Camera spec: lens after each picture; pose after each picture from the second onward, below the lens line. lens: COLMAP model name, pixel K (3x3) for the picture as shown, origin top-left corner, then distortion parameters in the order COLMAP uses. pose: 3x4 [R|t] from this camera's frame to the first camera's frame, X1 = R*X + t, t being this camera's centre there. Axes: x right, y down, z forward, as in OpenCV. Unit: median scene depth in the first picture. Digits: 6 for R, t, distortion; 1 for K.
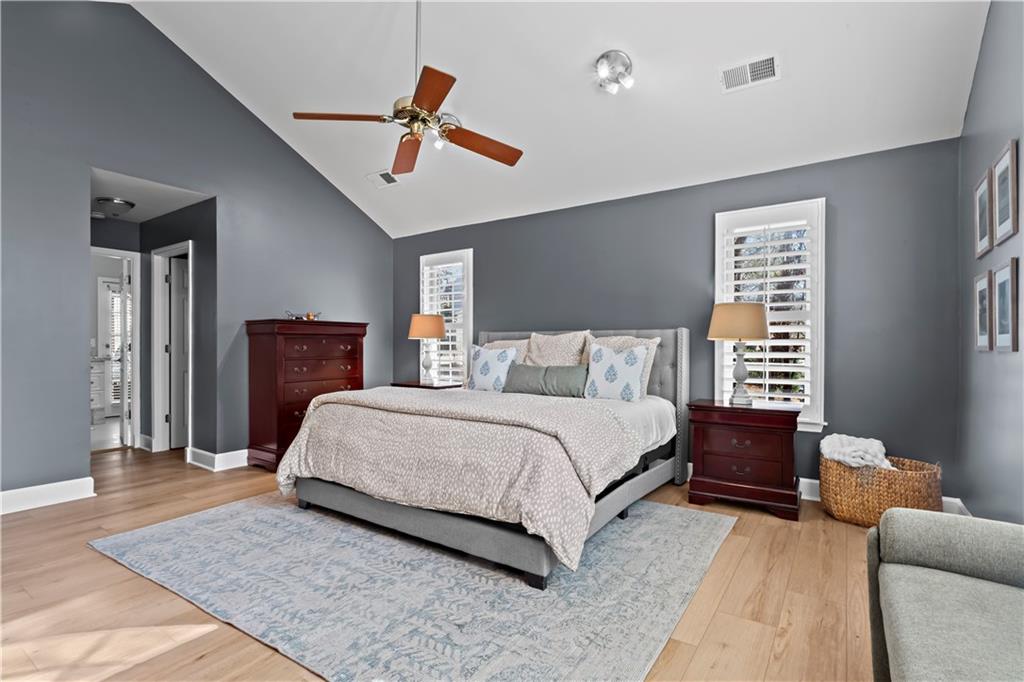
lens RADIAL K [[481.4, 0, 516.8], [0, 481.4, 350.8], [0, 0, 1]] dist [0.004108, -0.000560]
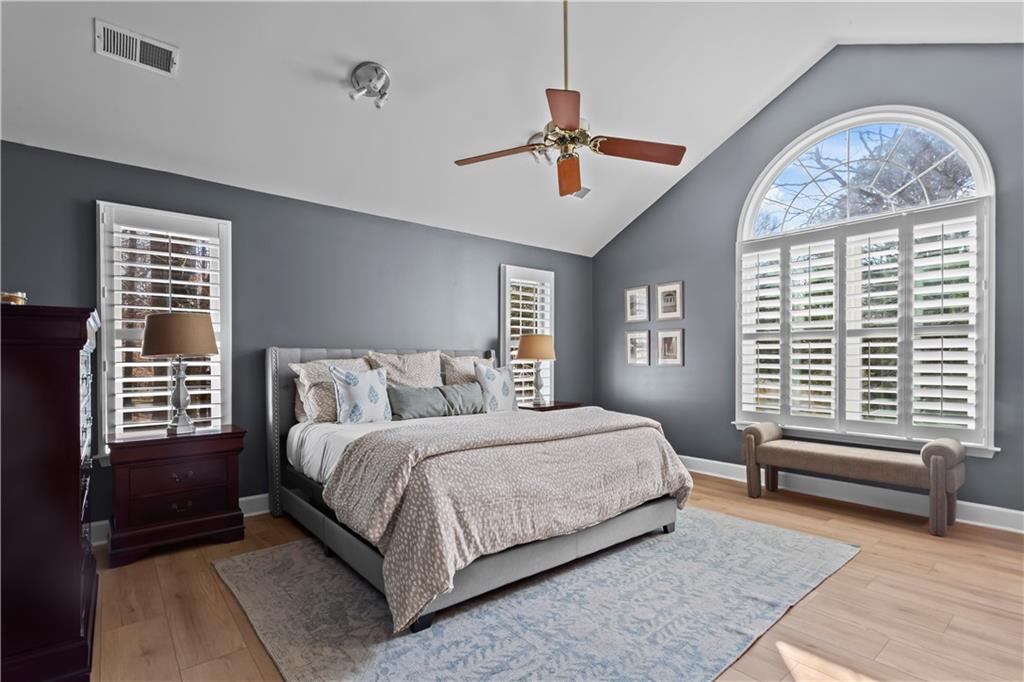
lens RADIAL K [[489.3, 0, 515.1], [0, 489.3, 358.8], [0, 0, 1]] dist [-0.001251, 0.000229]
pose [[0.279700, 0.003816, 0.960080, -1.109869], [0.018414, 0.999787, -0.009339, -0.015442], [-0.959911, 0.020291, 0.279570, 0.764580]]
